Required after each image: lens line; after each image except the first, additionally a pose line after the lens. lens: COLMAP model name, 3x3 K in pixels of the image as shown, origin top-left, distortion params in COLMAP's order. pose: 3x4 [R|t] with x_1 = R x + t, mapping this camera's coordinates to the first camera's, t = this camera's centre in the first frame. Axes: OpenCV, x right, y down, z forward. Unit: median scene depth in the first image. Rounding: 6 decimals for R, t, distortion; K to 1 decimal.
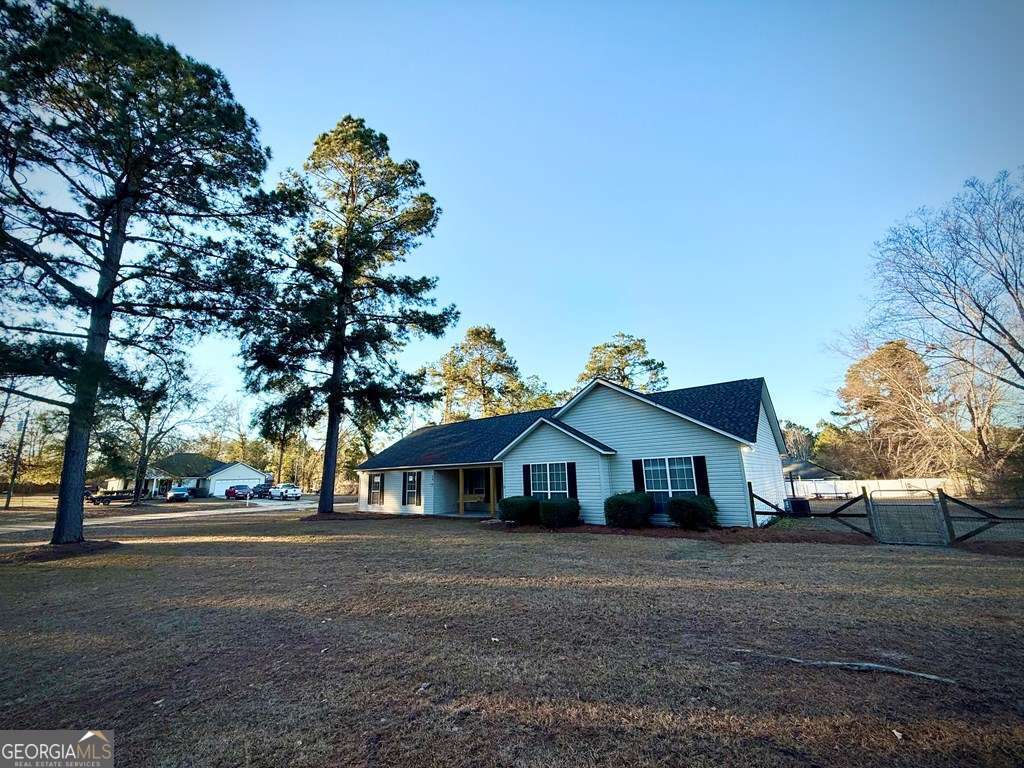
lens RADIAL K [[407.5, 0, 510.6], [0, 407.5, 388.4], [0, 0, 1]] dist [0.000015, 0.001135]
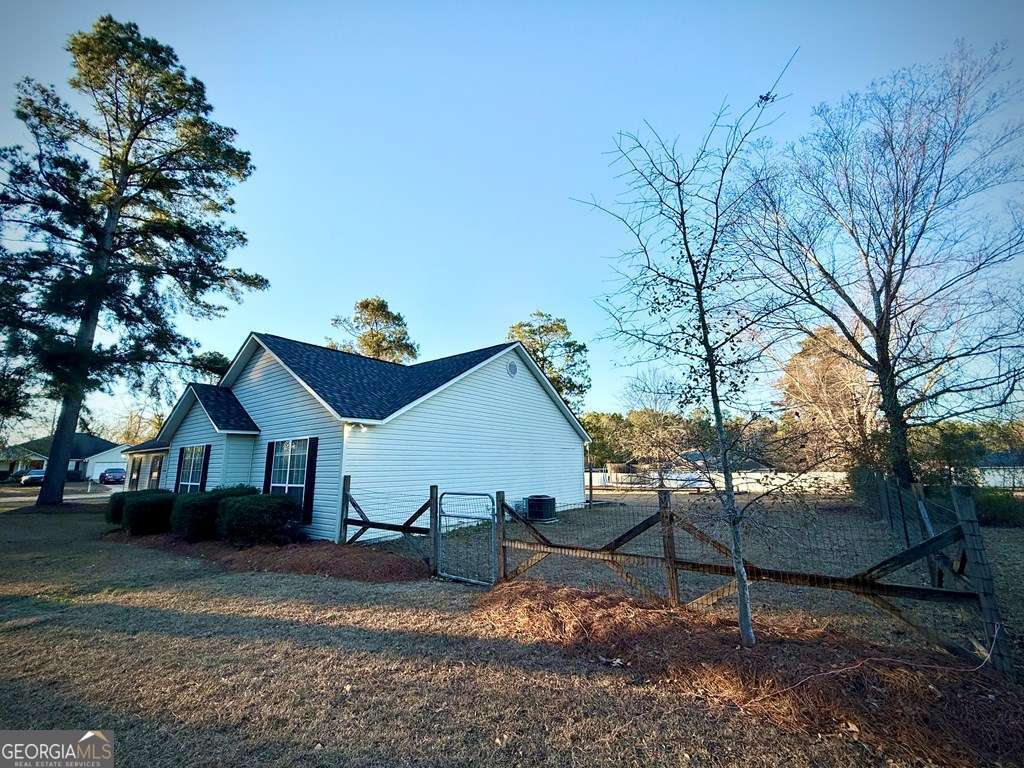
lens RADIAL K [[407.5, 0, 508.5], [0, 407.5, 383.3], [0, 0, 1]] dist [0.000015, 0.001135]
pose [[0.999498, 0.020045, 0.024544, 0.635508], [-0.020477, 0.999637, 0.017509, 0.044234], [-0.024184, -0.018003, 0.999545, 0.241417]]
